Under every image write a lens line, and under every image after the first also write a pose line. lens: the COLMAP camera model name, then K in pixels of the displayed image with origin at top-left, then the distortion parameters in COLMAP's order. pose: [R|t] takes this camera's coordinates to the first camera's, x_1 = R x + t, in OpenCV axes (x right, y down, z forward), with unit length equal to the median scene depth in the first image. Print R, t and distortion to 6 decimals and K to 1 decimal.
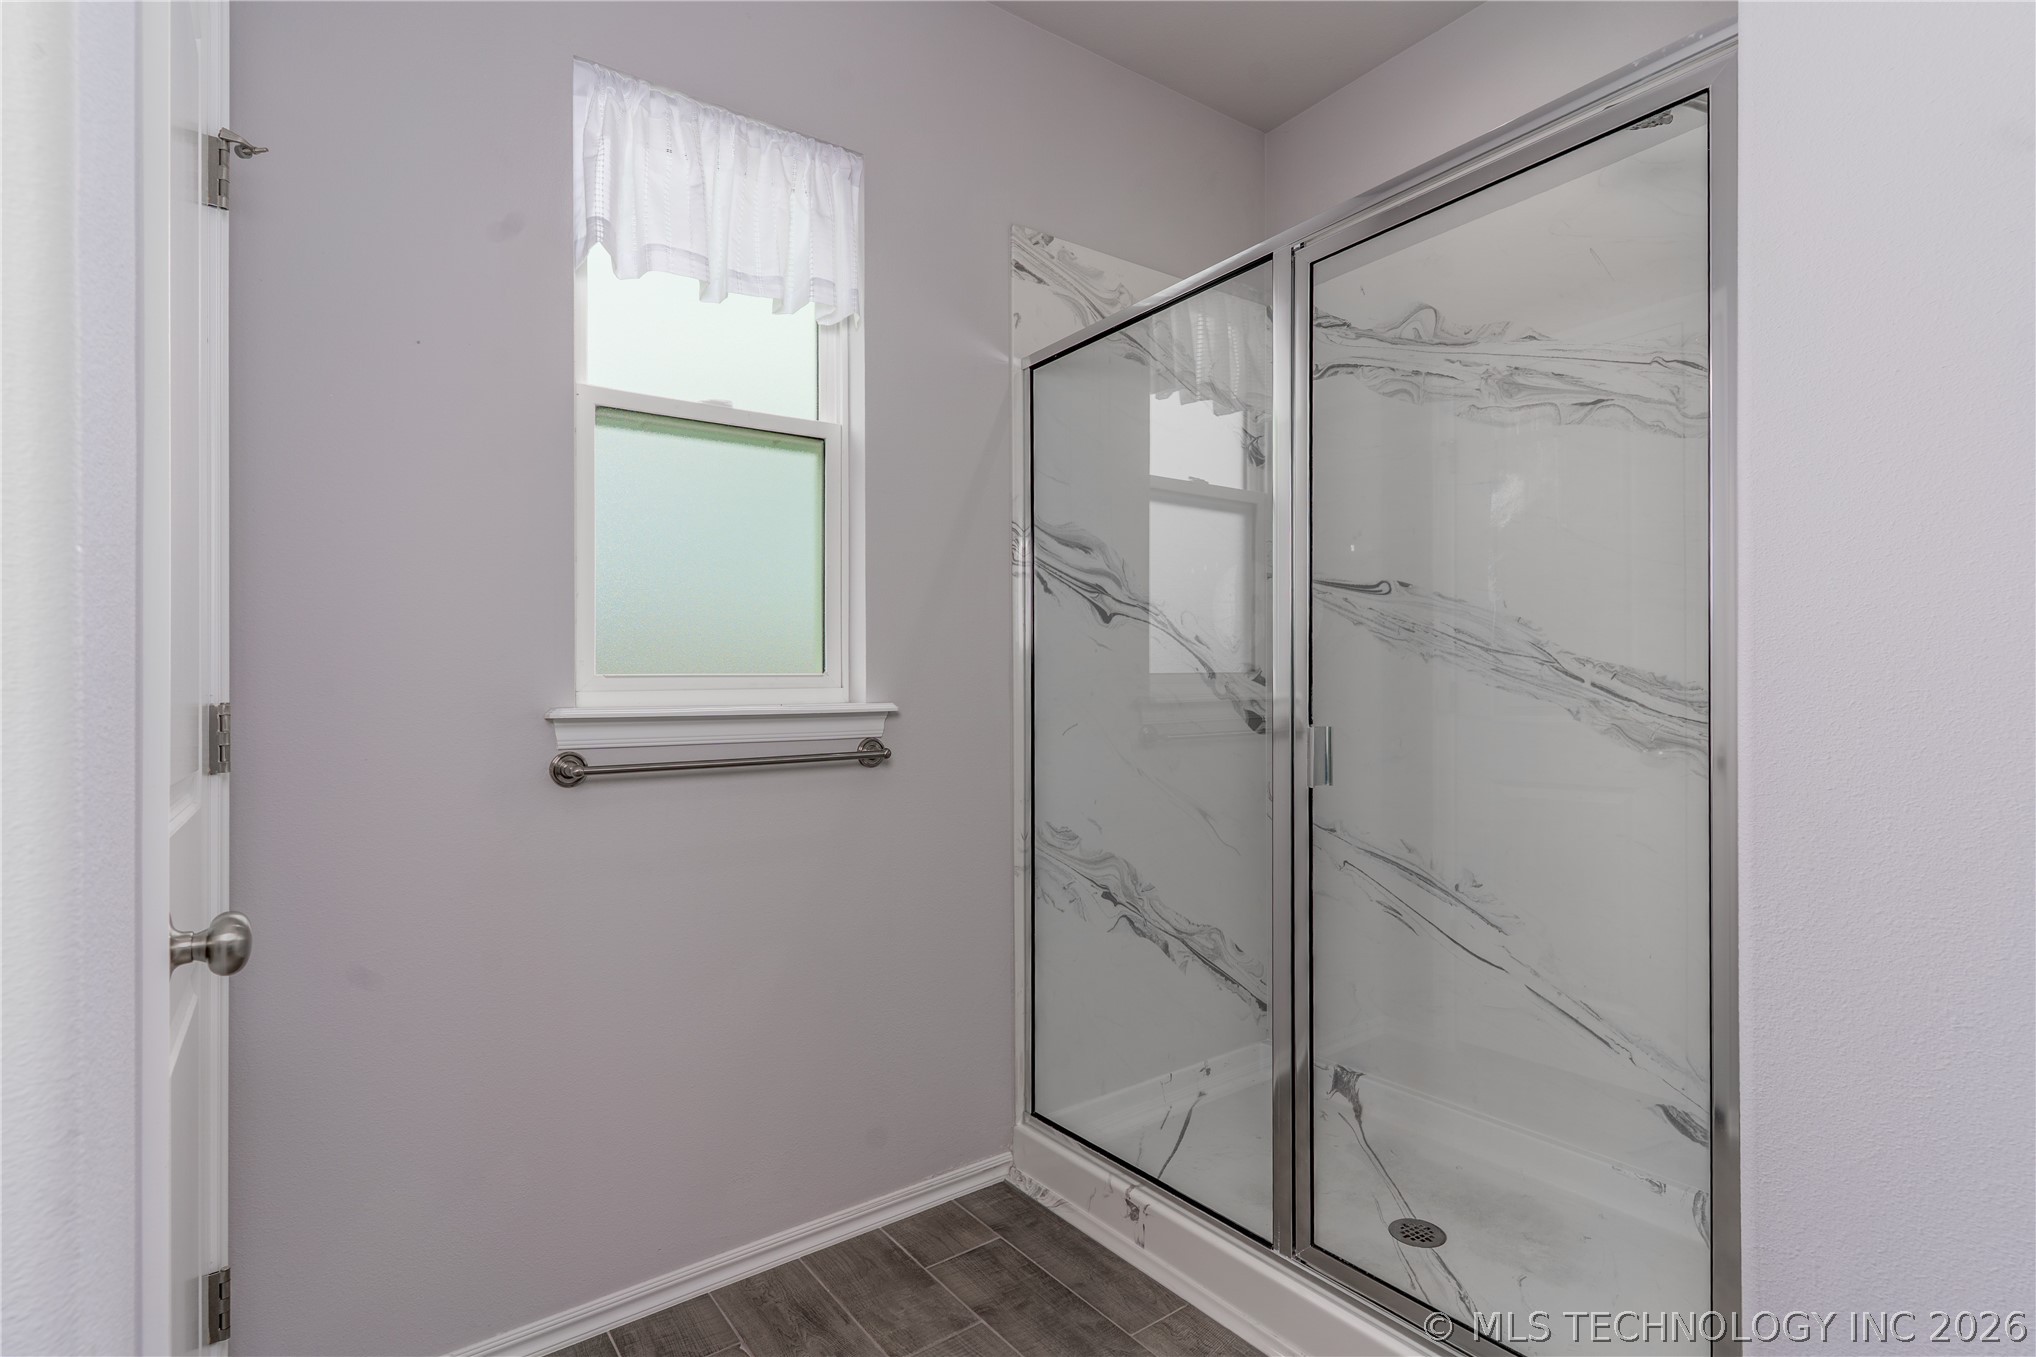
lens RADIAL K [[968.1, 0, 1011.5], [0, 968.1, 697.3], [0, 0, 1]] dist [0.001595, 0.000599]
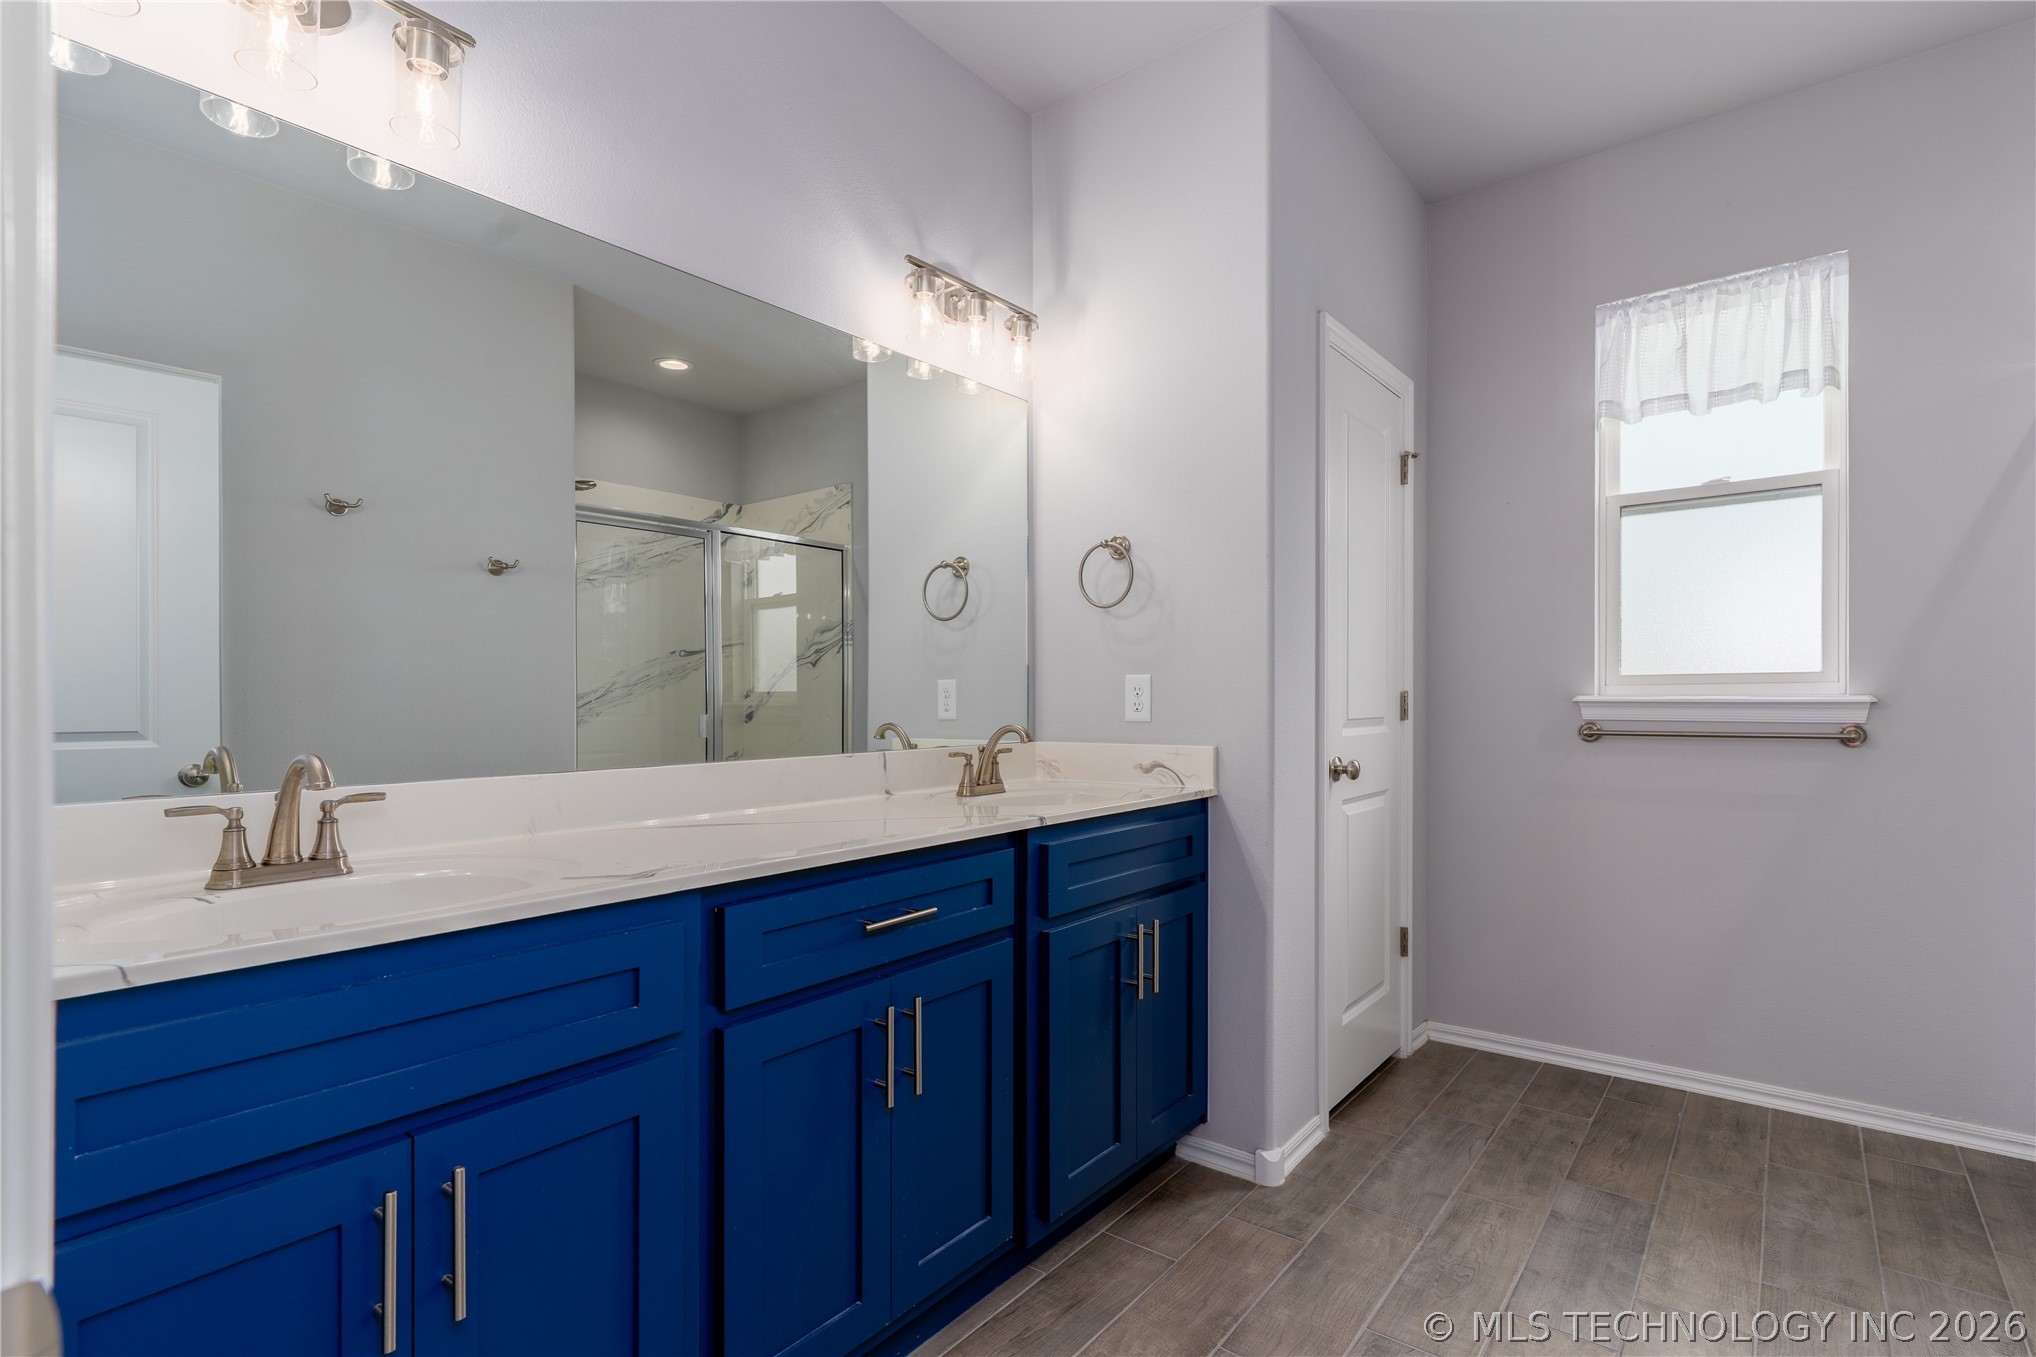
lens RADIAL K [[968.1, 0, 1015.6], [0, 968.1, 682.4], [0, 0, 1]] dist [0.001595, 0.000599]
pose [[0.264929, 0.004499, -0.964257, 0.843403], [0.000870, 0.999988, 0.004904, -0.018810], [0.964268, -0.002139, 0.264922, -0.383208]]
